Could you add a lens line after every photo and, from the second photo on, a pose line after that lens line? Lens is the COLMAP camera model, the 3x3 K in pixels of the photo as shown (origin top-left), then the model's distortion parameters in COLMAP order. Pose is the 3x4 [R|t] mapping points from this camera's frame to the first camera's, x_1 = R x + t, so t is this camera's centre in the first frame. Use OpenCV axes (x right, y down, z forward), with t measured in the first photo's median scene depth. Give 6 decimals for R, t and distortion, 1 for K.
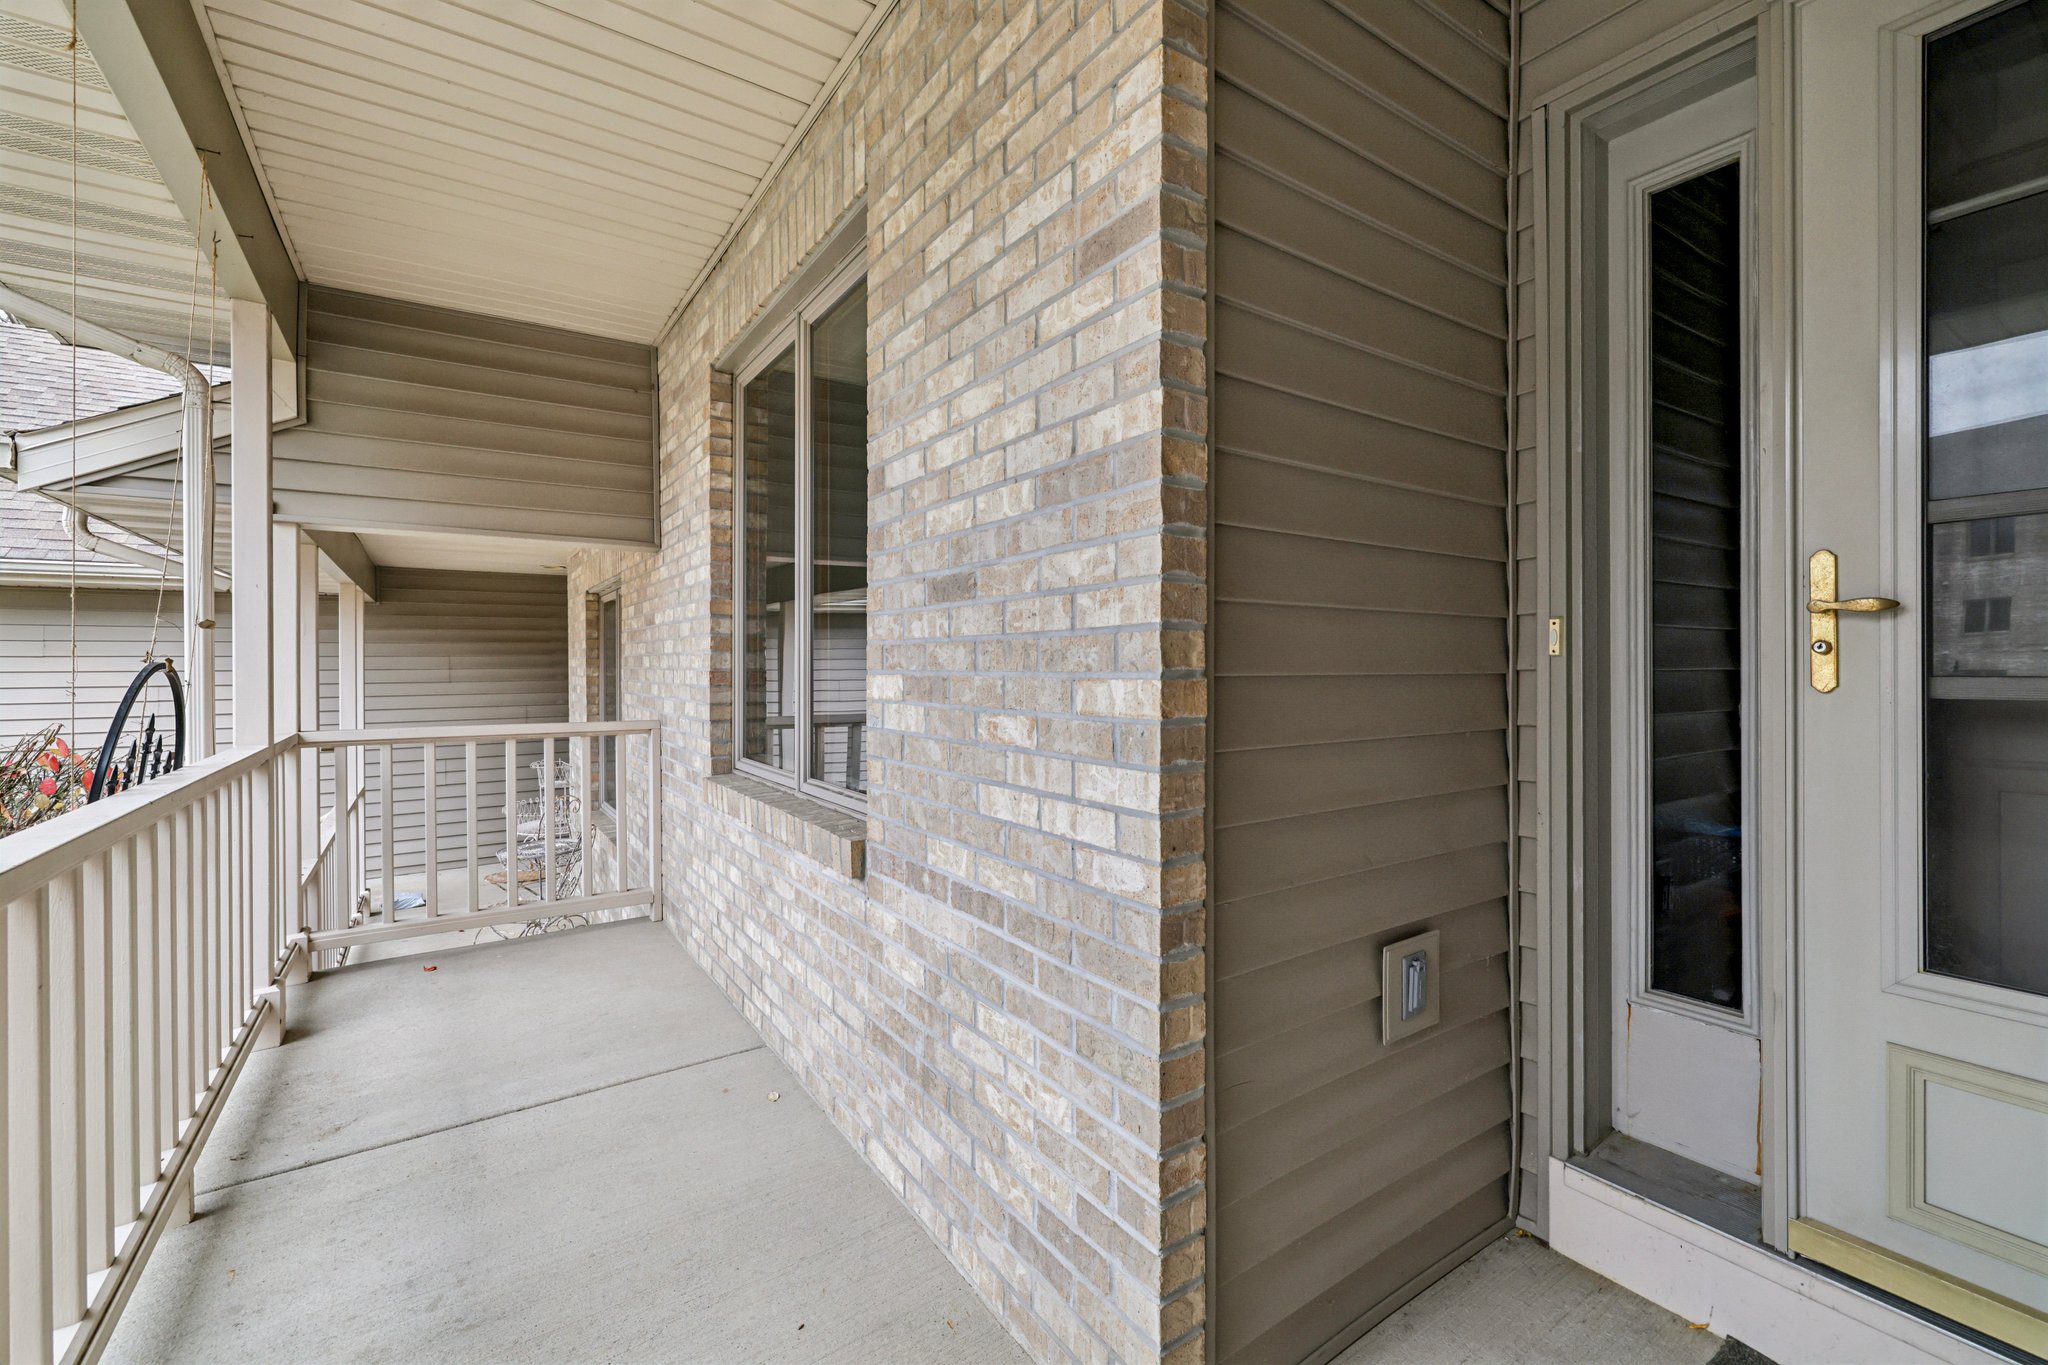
lens RADIAL K [[860.3, 0, 1019.3], [0, 860.3, 669.9], [0, 0, 1]] dist [-0.001166, 0.000481]
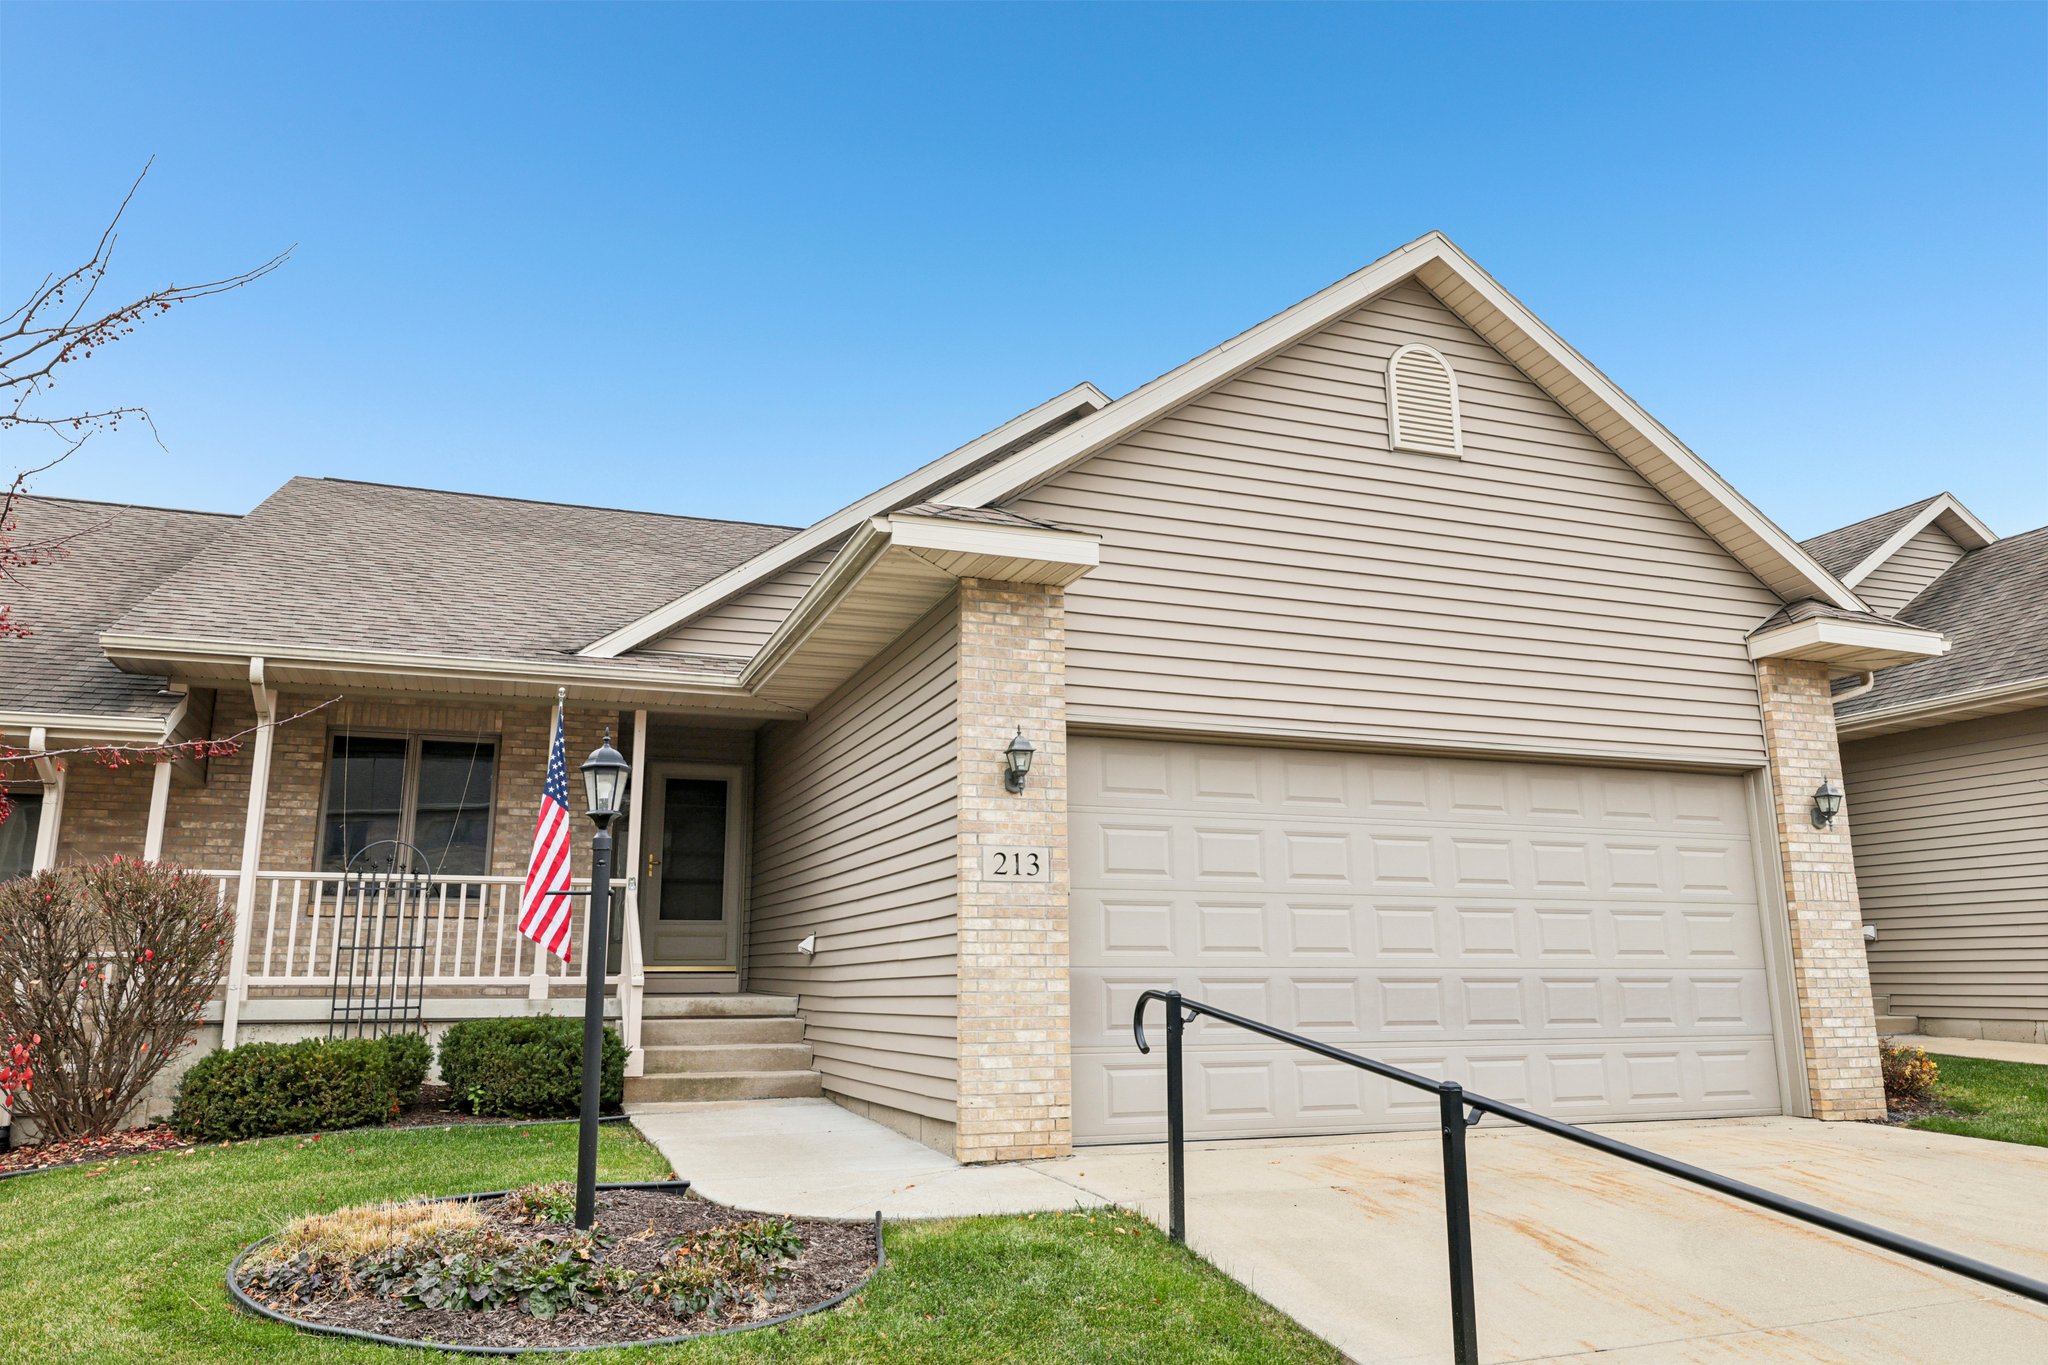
lens RADIAL K [[1423.0, 0, 1016.6], [0, 1423.0, 670.0], [0, 0, 1]] dist [-0.000750, 0.001532]
pose [[0.233416, 0.212639, 0.948842, -5.640662], [0.007400, 0.975380, -0.220407, 0.567802], [-0.972349, 0.058468, 0.226096, -2.634696]]
